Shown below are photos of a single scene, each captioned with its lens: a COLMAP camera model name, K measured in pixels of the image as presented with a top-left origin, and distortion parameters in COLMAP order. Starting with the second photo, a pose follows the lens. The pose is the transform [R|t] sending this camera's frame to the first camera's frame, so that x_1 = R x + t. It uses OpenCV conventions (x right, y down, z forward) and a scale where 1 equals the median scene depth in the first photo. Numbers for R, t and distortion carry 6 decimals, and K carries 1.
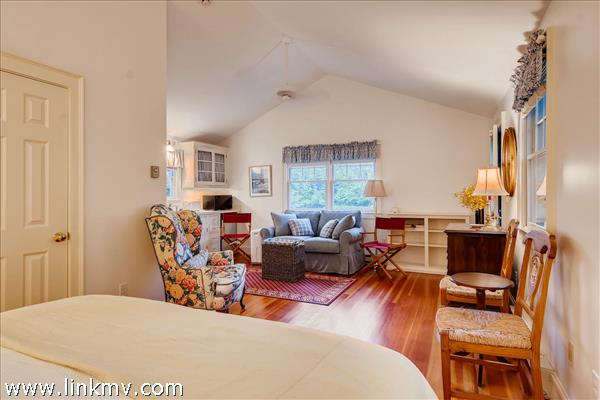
lens RADIAL K [[331.7, 0, 300.9], [0, 331.7, 197.1], [0, 0, 1]] dist [0.003107, 0.000066]
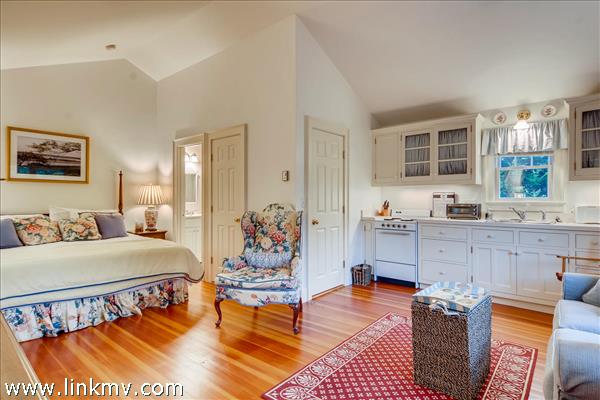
lens RADIAL K [[323.3, 0, 298.9], [0, 323.3, 200.2], [0, 0, 1]] dist [0.016175, -0.004184]
pose [[-0.267623, 0.008675, -0.963485, 0.329725], [-0.001251, 0.999956, 0.009351, -0.000908], [0.963523, 0.003707, -0.267600, 0.694334]]
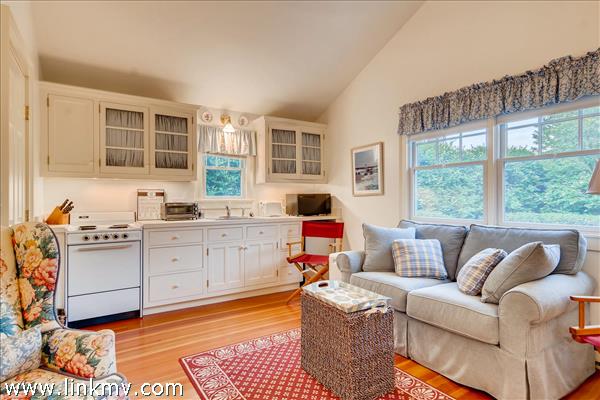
lens RADIAL K [[323.3, 0, 300.5], [0, 323.3, 197.7], [0, 0, 1]] dist [0.016175, -0.004184]
pose [[0.847514, -0.001124, -0.530772, 0.096929], [-0.000811, 0.999994, -0.003413, 0.004952], [0.530772, 0.003324, 0.847508, 0.458906]]
